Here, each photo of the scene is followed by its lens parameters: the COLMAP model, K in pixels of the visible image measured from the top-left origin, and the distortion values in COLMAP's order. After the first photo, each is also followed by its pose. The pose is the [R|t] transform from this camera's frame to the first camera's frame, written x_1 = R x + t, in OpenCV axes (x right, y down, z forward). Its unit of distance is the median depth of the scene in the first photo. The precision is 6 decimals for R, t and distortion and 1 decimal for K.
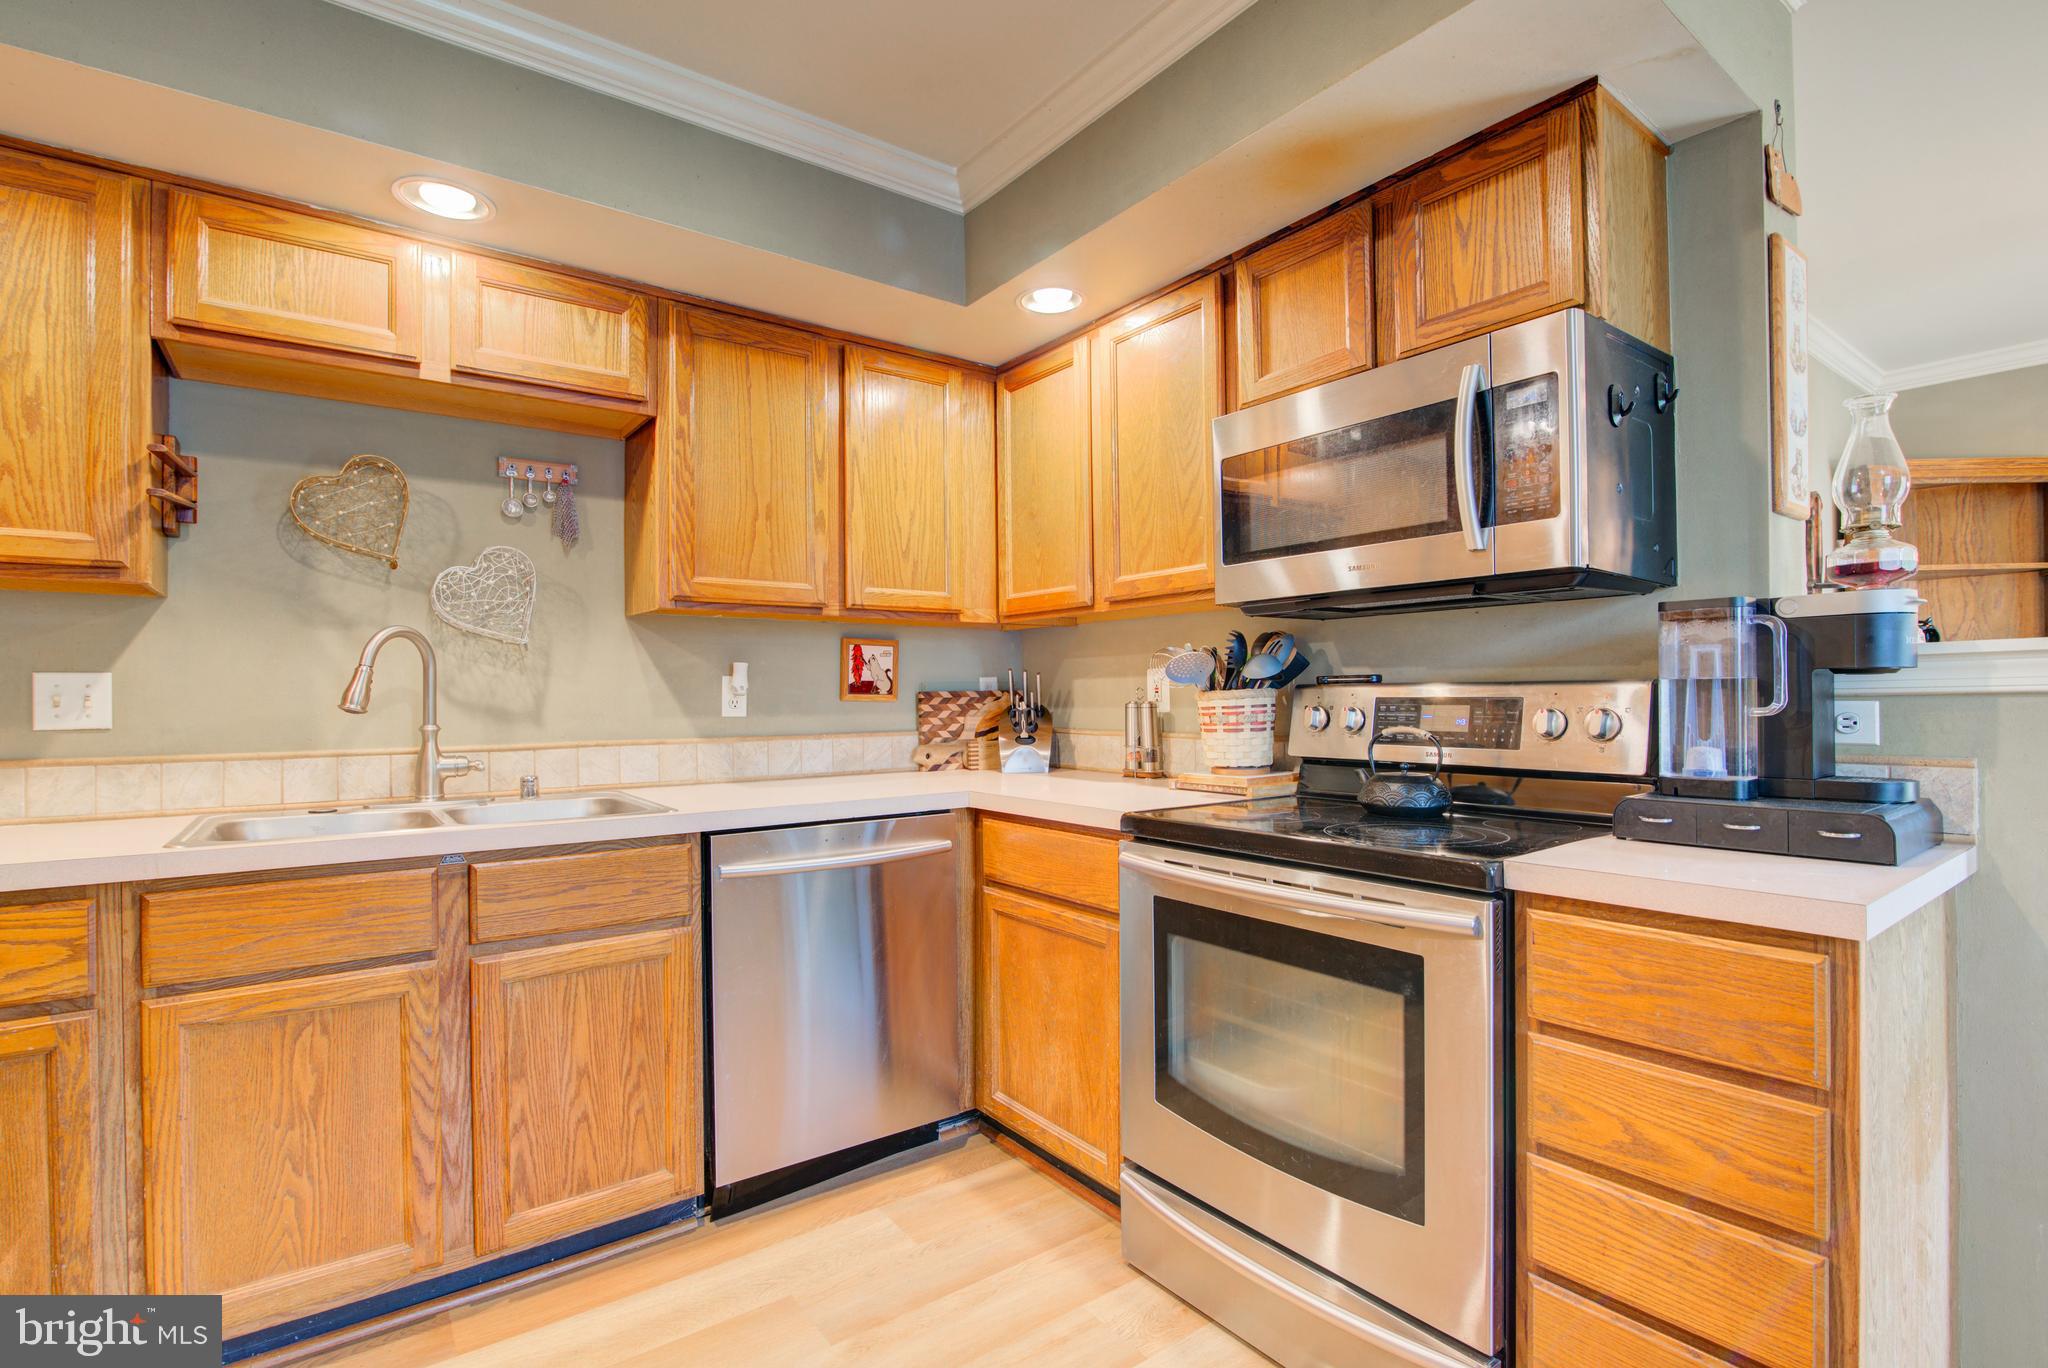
lens RADIAL K [[948.5, 0, 1025.0], [0, 948.5, 694.0], [0, 0, 1]] dist [-0.021523, 0.001435]
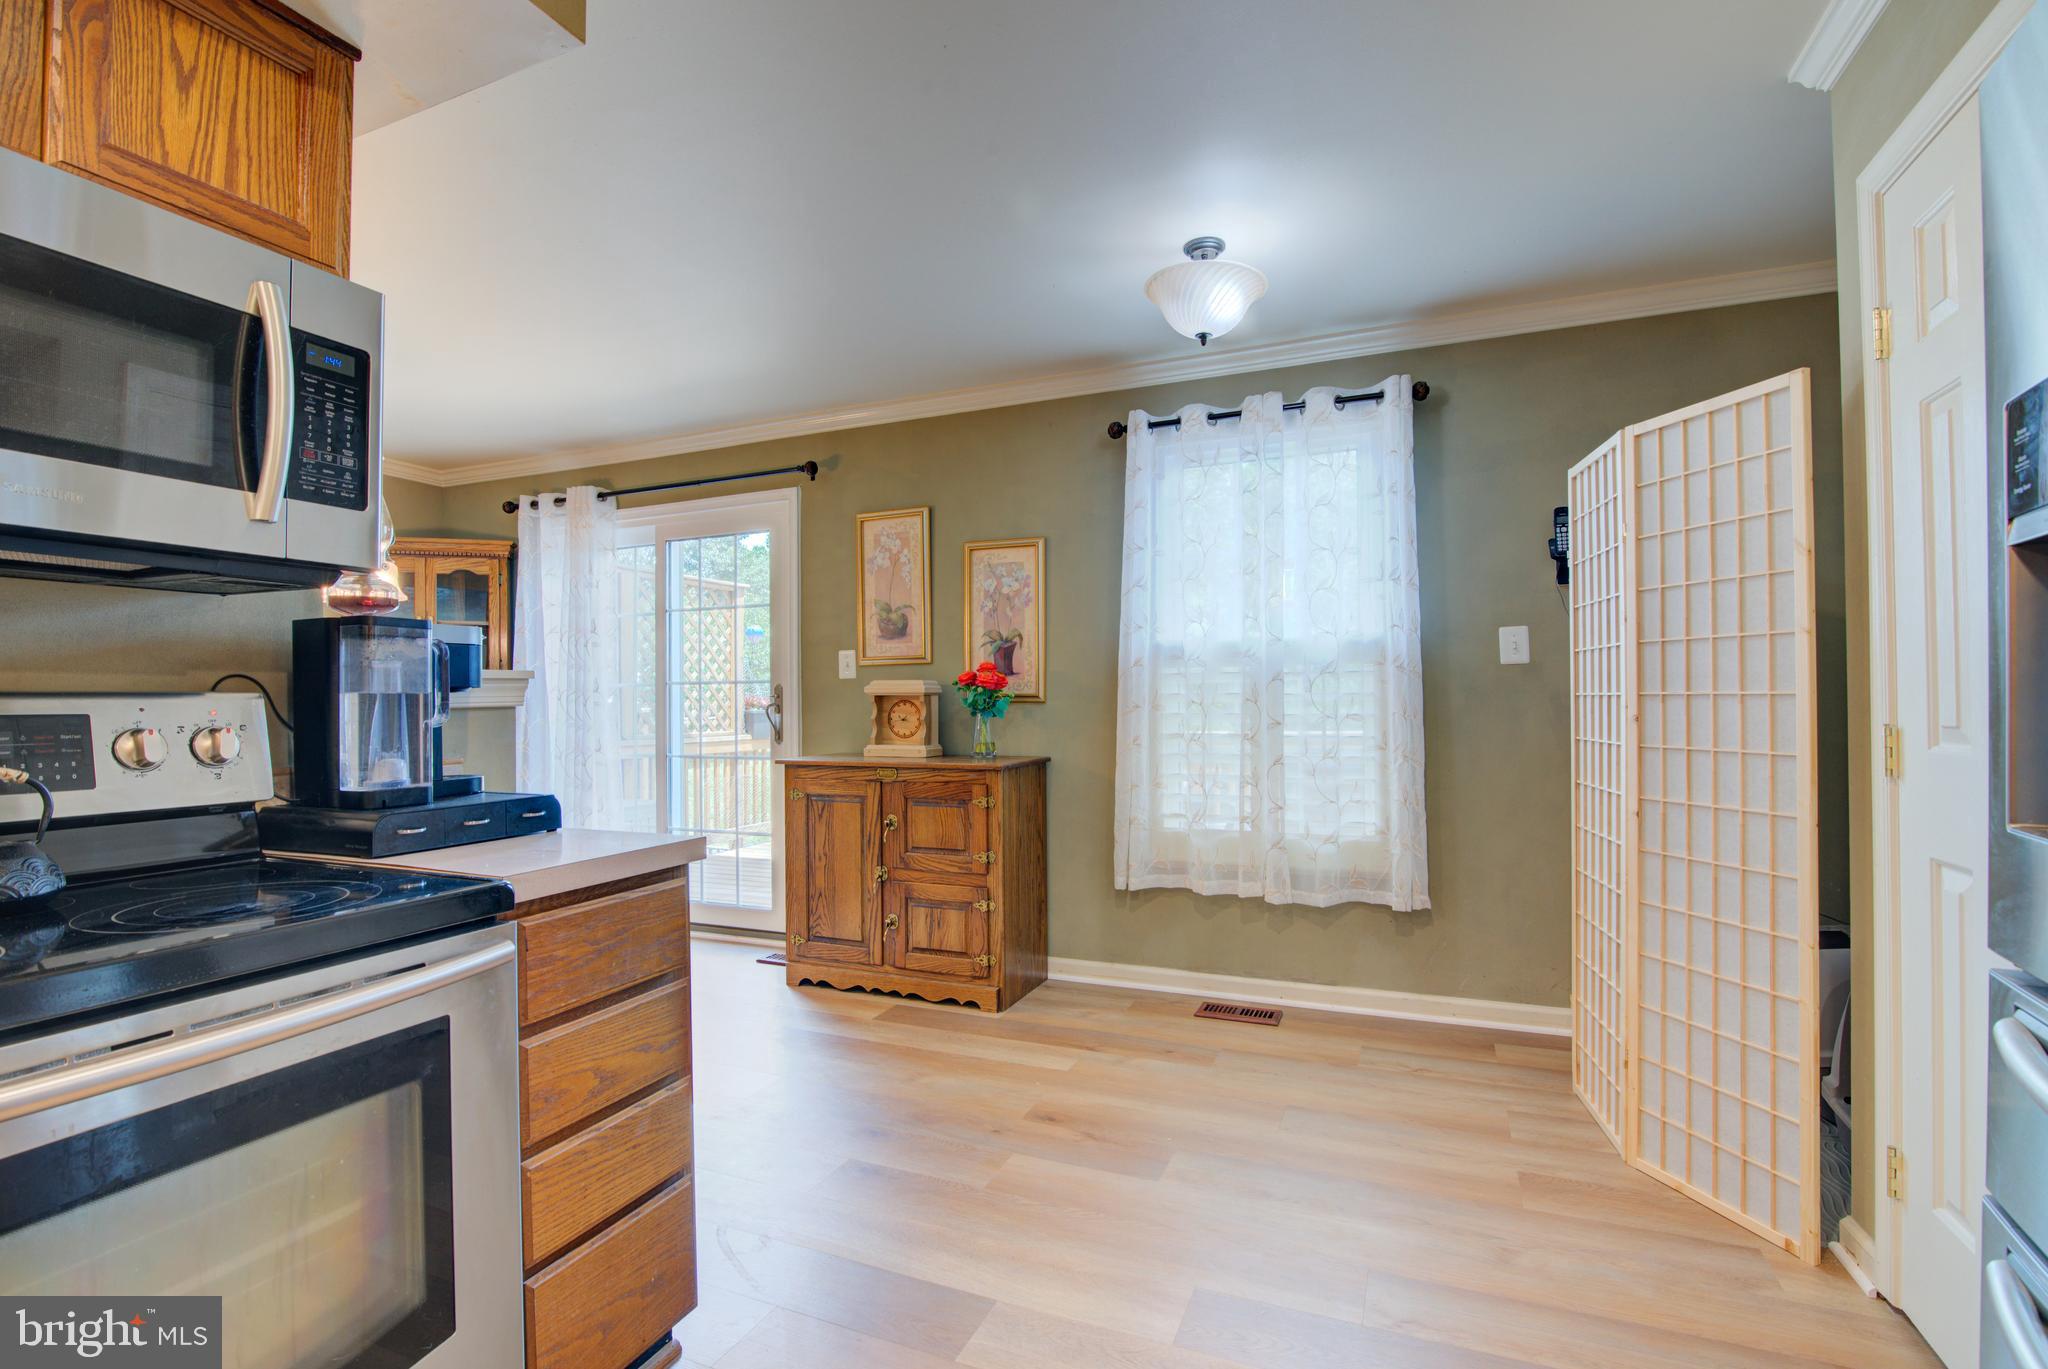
lens RADIAL K [[948.5, 0, 1025.0], [0, 948.5, 694.5], [0, 0, 1]] dist [-0.021523, 0.001435]
pose [[-0.504639, 0.019510, 0.863110, -0.392592], [0.011704, 0.999807, -0.015757, 0.006930], [-0.863251, 0.002150, -0.504770, 0.672559]]
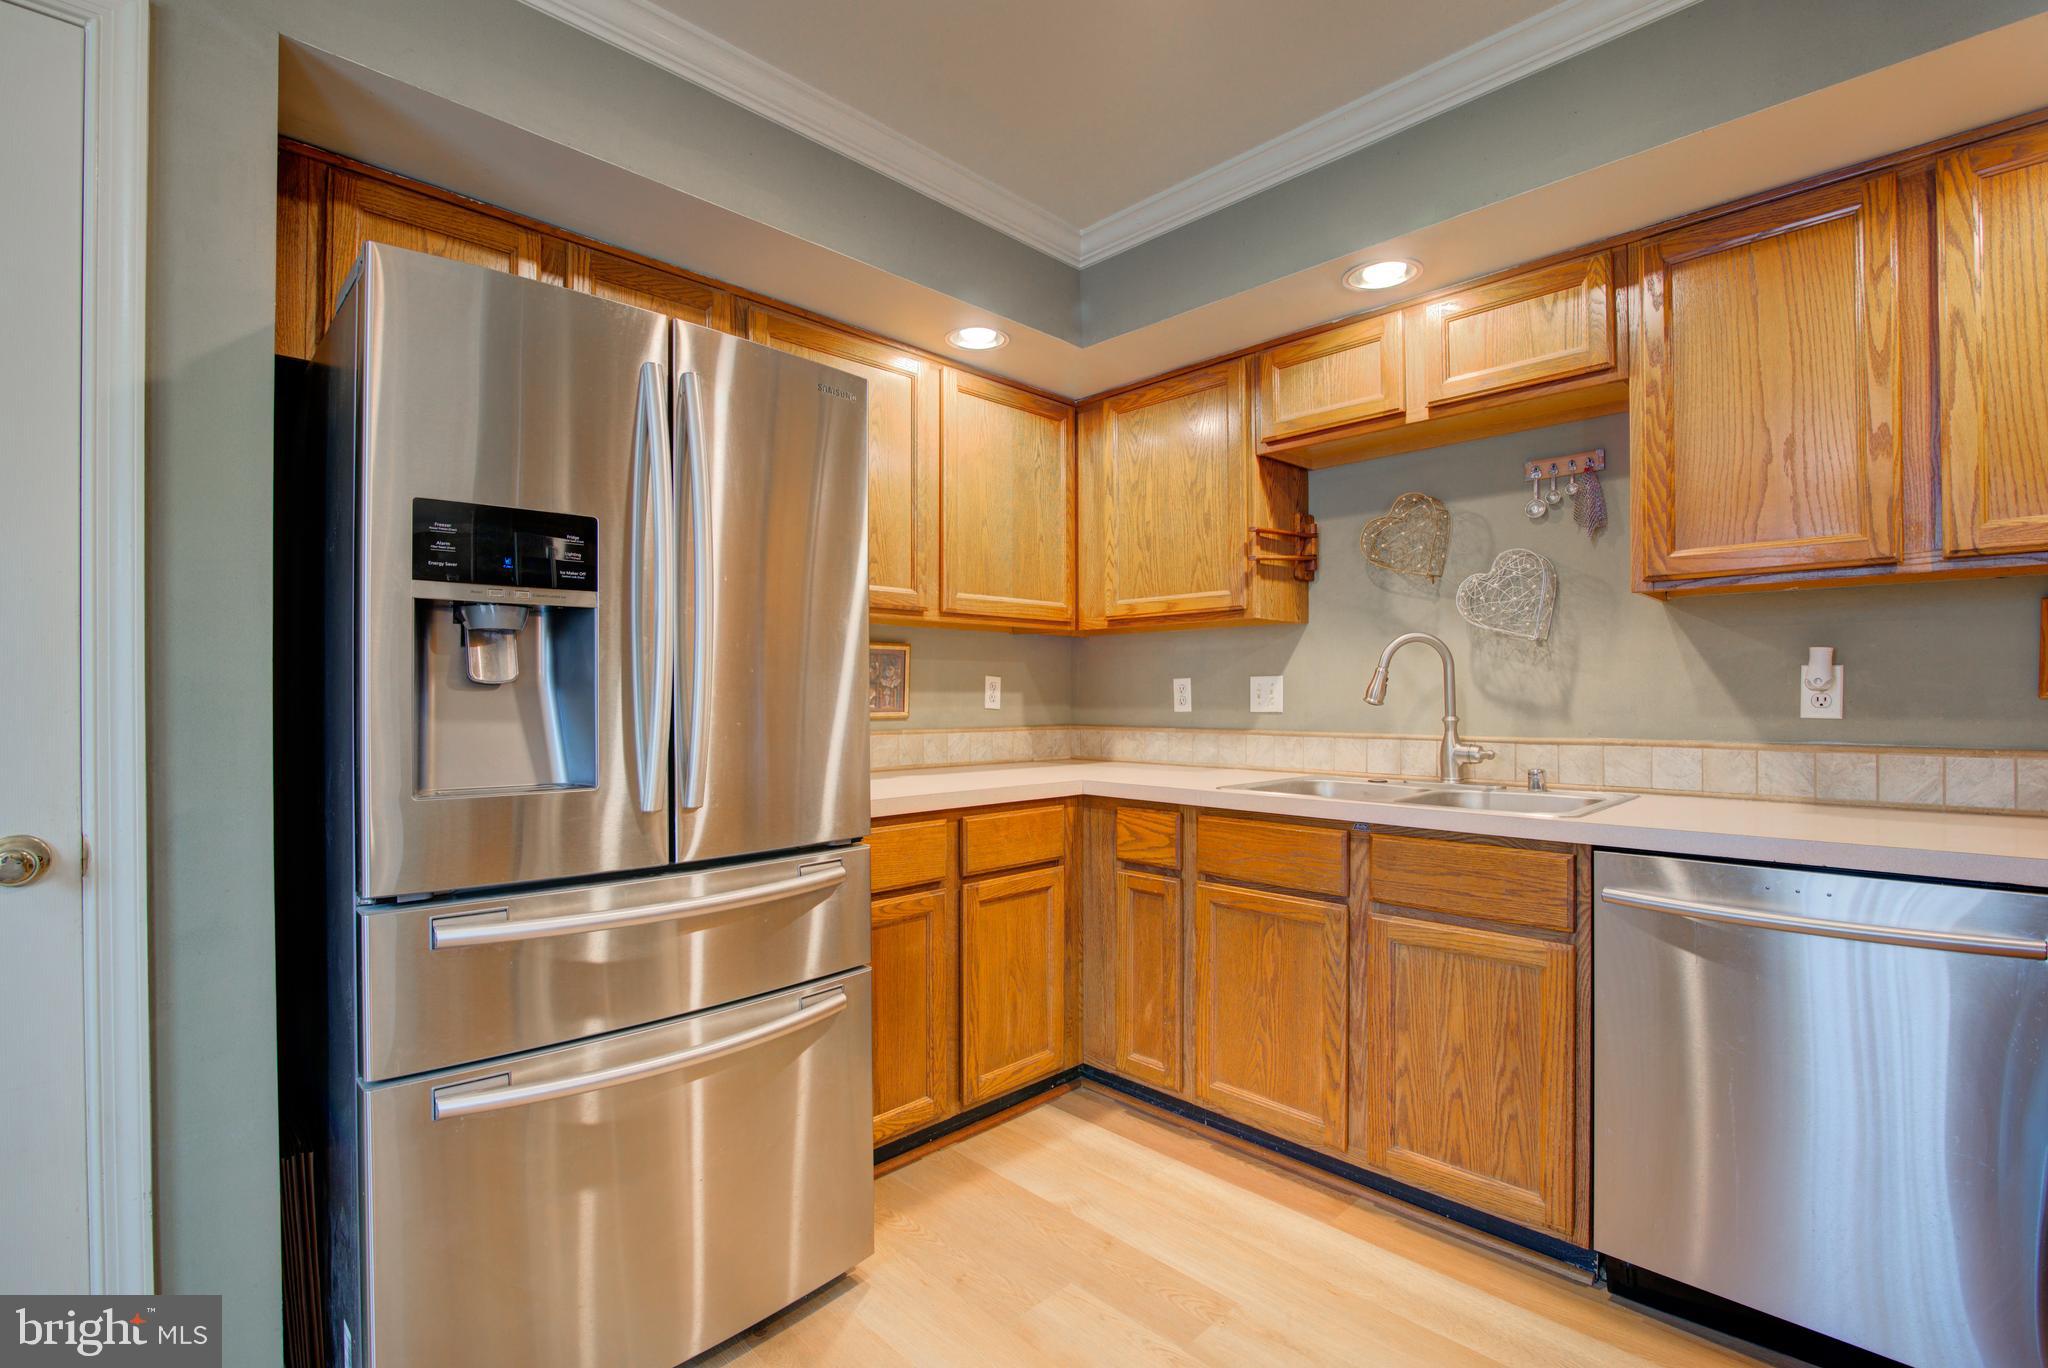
lens RADIAL K [[930.8, 0, 1024.2], [0, 930.8, 694.2], [0, 0, 1]] dist [-0.021539, 0.001561]
pose [[0.137006, 0.005393, -0.990556, 0.446196], [0.003860, 0.999975, 0.005979, -0.003188], [0.990563, -0.004642, 0.136981, 0.354857]]
